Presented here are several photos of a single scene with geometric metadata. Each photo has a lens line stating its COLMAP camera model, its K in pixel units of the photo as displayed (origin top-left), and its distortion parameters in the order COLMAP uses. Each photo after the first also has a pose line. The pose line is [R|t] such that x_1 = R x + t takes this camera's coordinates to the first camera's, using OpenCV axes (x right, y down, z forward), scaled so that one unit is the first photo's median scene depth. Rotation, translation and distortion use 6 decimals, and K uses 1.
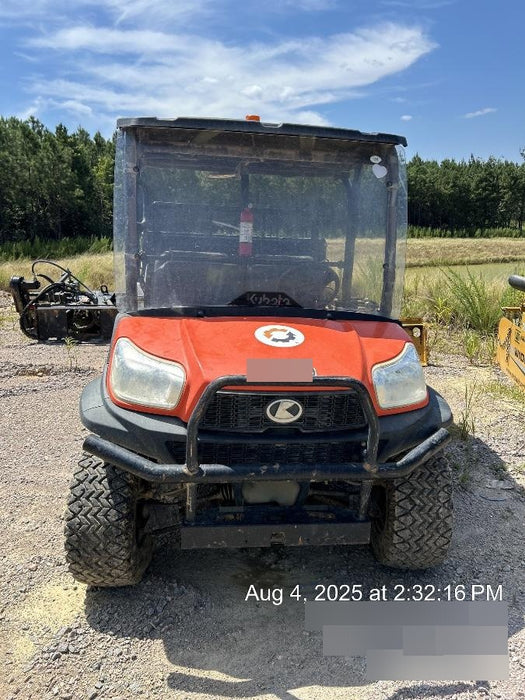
lens RADIAL K [[535.2, 0, 262.5], [0, 535.2, 350.0], [0, 0, 1]] dist [0.064308, -0.079860]
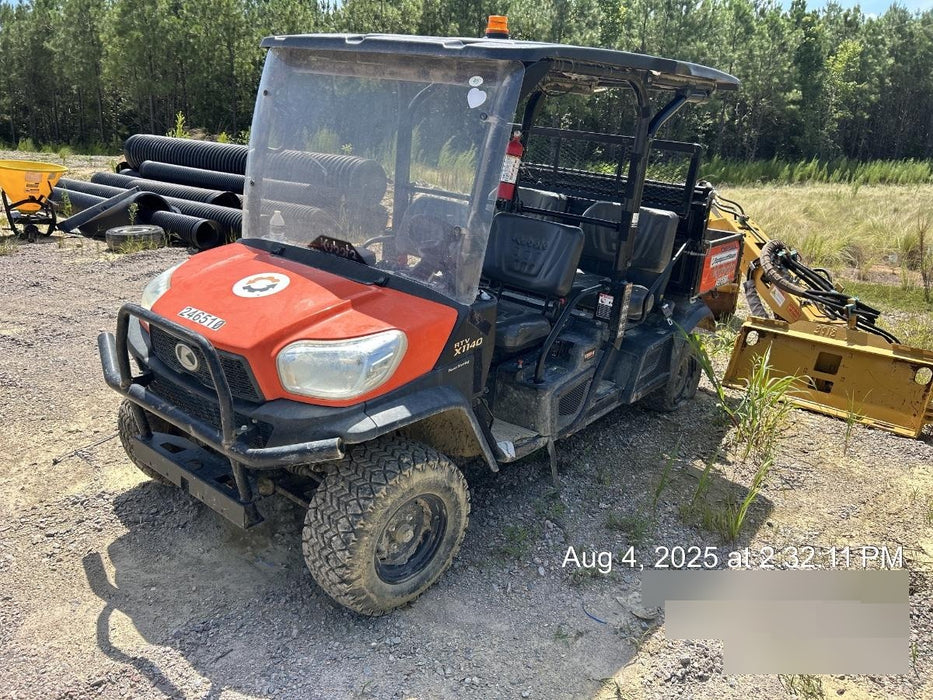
lens RADIAL K [[713.4, 0, 466.5], [0, 713.4, 350.0], [0, 0, 1]] dist [0.064308, -0.079860]
pose [[0.702939, 0.250360, -0.665731, 0.963928], [-0.209861, 0.967336, 0.142194, -0.142676], [0.679585, 0.039758, 0.732519, 0.304816]]
